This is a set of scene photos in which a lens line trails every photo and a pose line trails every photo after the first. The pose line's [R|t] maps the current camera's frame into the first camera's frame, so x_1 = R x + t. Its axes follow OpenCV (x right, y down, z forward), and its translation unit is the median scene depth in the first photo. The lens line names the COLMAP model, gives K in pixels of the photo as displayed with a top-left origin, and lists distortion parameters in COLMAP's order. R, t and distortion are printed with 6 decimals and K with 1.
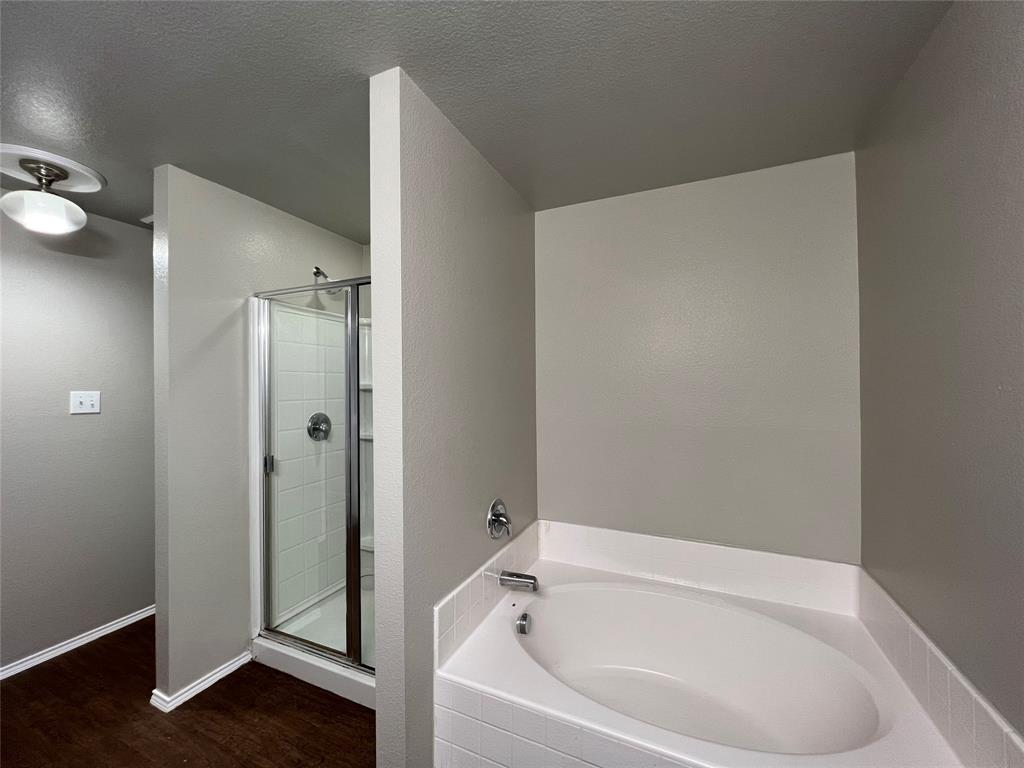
lens RADIAL K [[409.9, 0, 510.9], [0, 409.9, 380.4], [0, 0, 1]] dist [-0.000751, -0.000276]
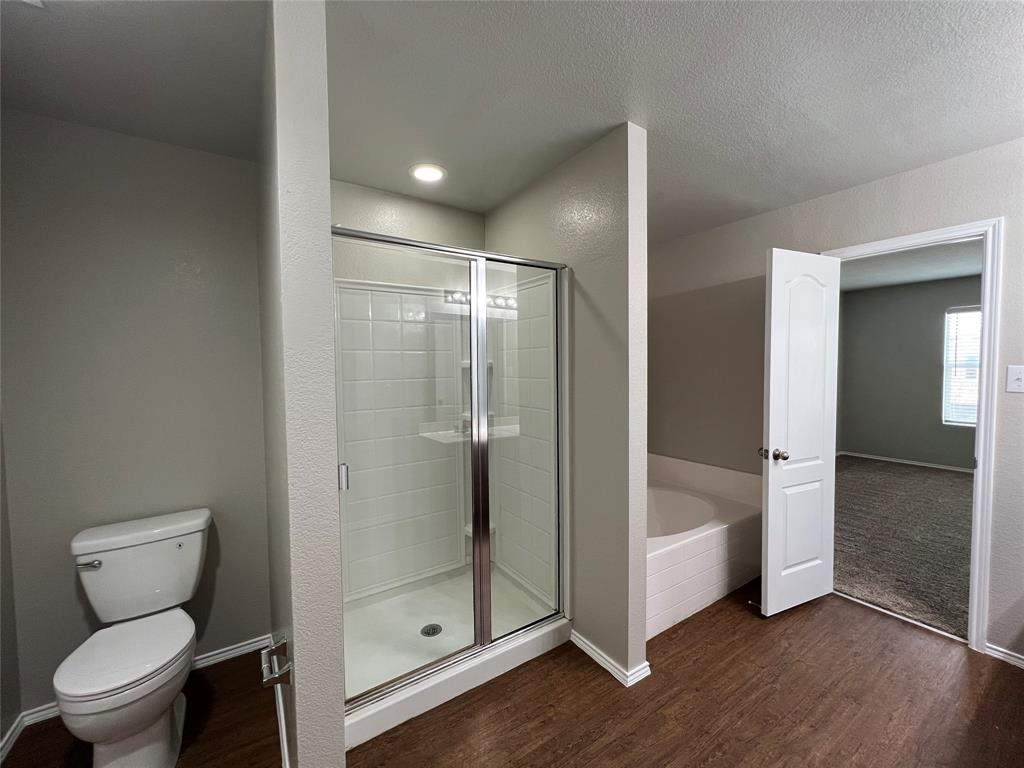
lens RADIAL K [[409.9, 0, 510.7], [0, 409.9, 382.0], [0, 0, 1]] dist [-0.000751, -0.000276]
pose [[0.533790, -0.038082, 0.844759, -1.233234], [0.001236, 0.999019, 0.044255, 0.021397], [-0.845616, -0.022579, 0.533314, 0.470779]]
